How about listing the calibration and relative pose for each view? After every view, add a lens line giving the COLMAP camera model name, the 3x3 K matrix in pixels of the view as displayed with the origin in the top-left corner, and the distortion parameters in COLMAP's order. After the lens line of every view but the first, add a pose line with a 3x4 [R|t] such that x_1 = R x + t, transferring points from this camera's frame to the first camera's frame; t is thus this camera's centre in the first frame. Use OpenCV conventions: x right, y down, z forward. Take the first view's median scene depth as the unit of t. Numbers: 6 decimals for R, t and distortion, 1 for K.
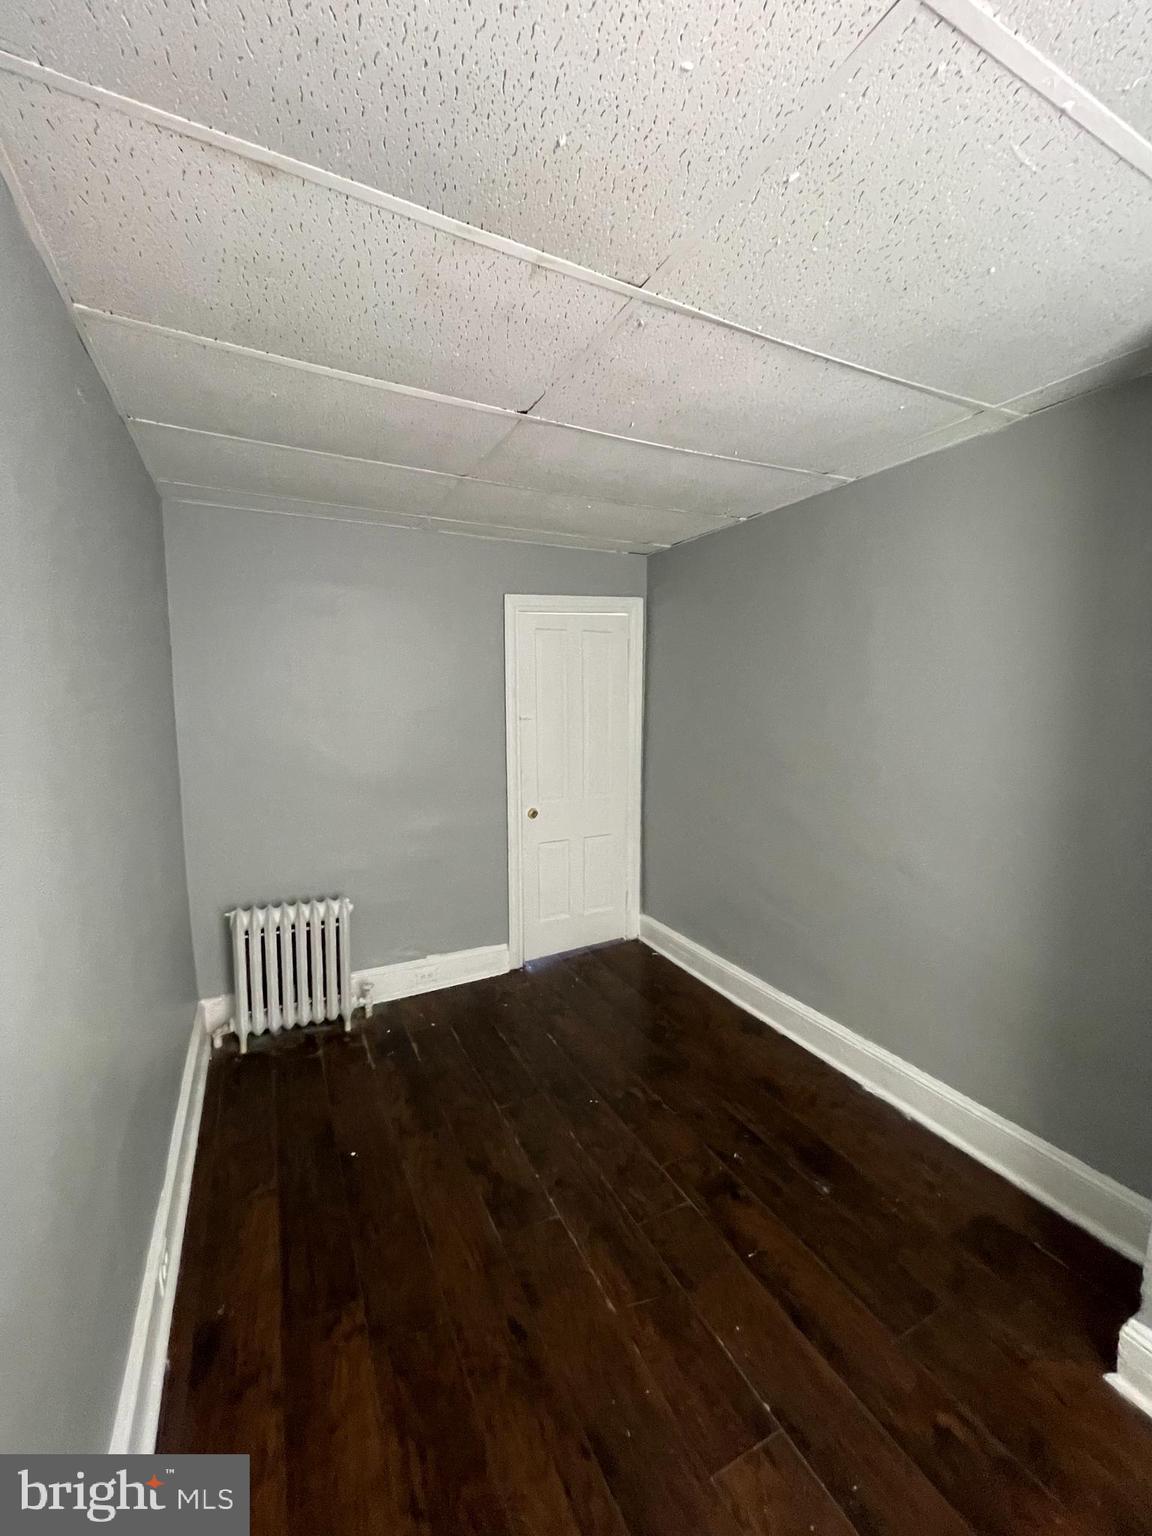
lens RADIAL K [[619.7, 0, 569.0], [0, 619.7, 769.2], [0, 0, 1]] dist [0.002240, 0.000060]
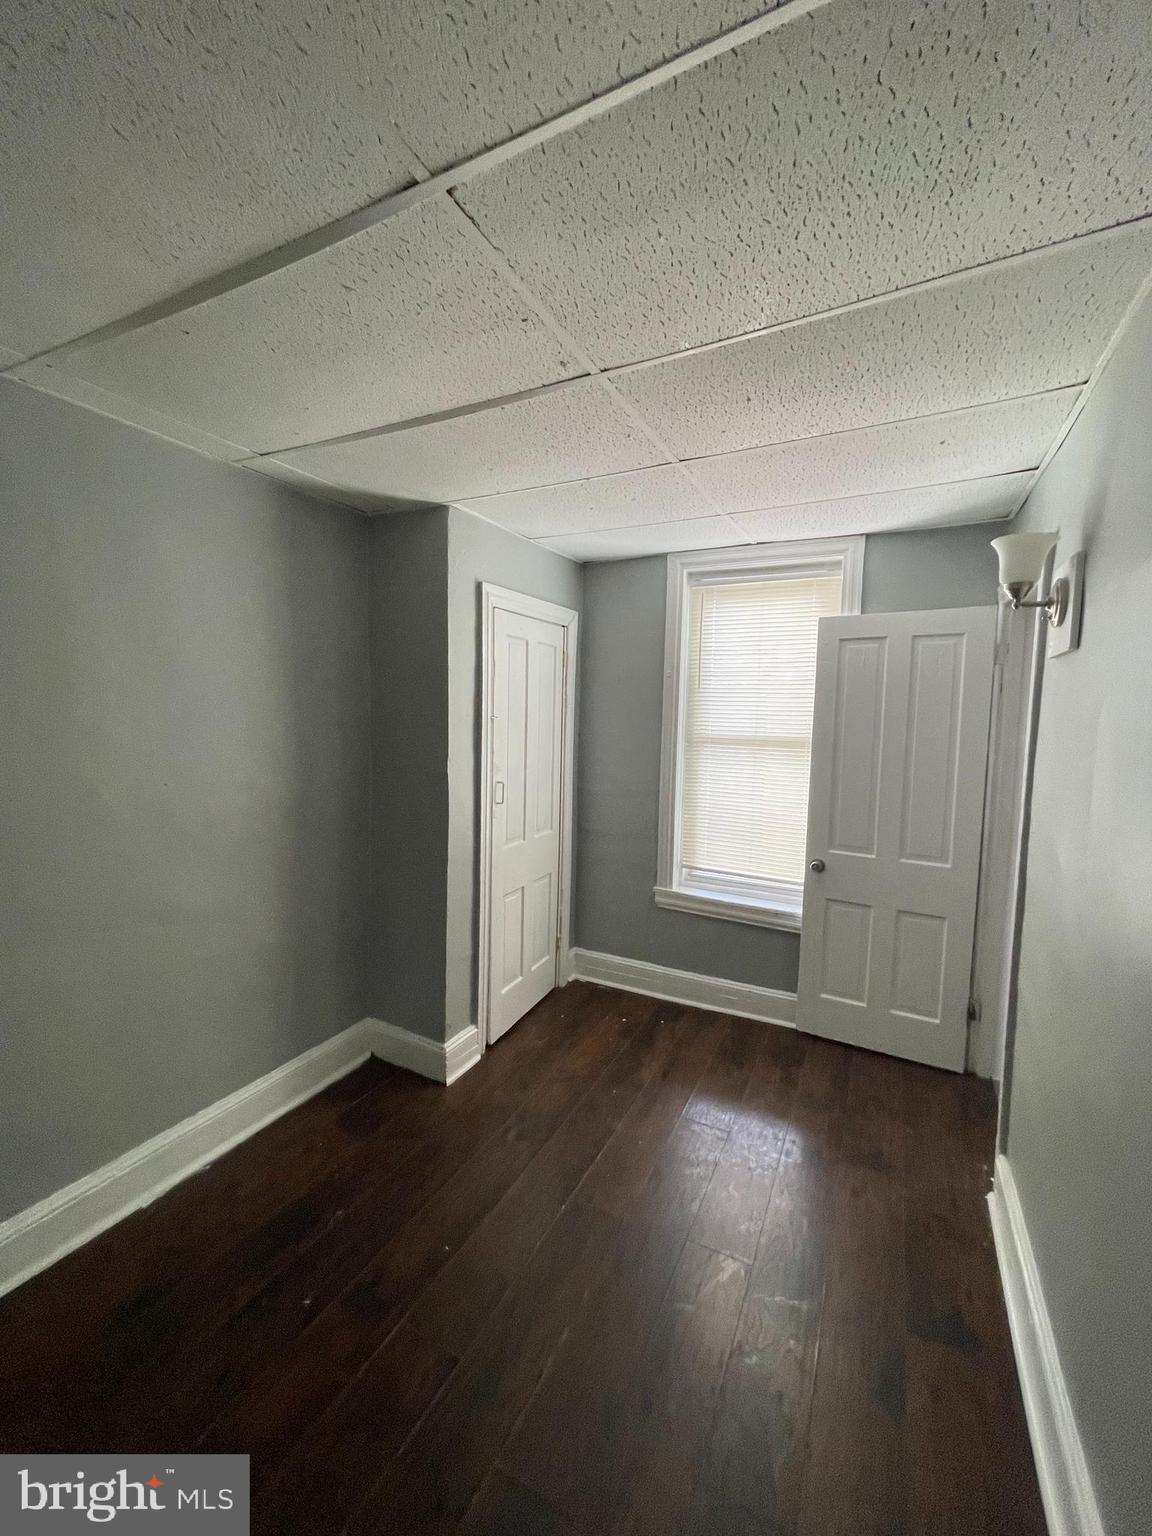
lens RADIAL K [[619.7, 0, 571.1], [0, 619.7, 755.3], [0, 0, 1]] dist [0.002240, 0.000060]
pose [[-0.575617, -0.077125, 0.814074, -0.532552], [0.079082, 0.985625, 0.149295, -0.158562], [-0.813886, 0.150315, -0.561244, 1.105292]]
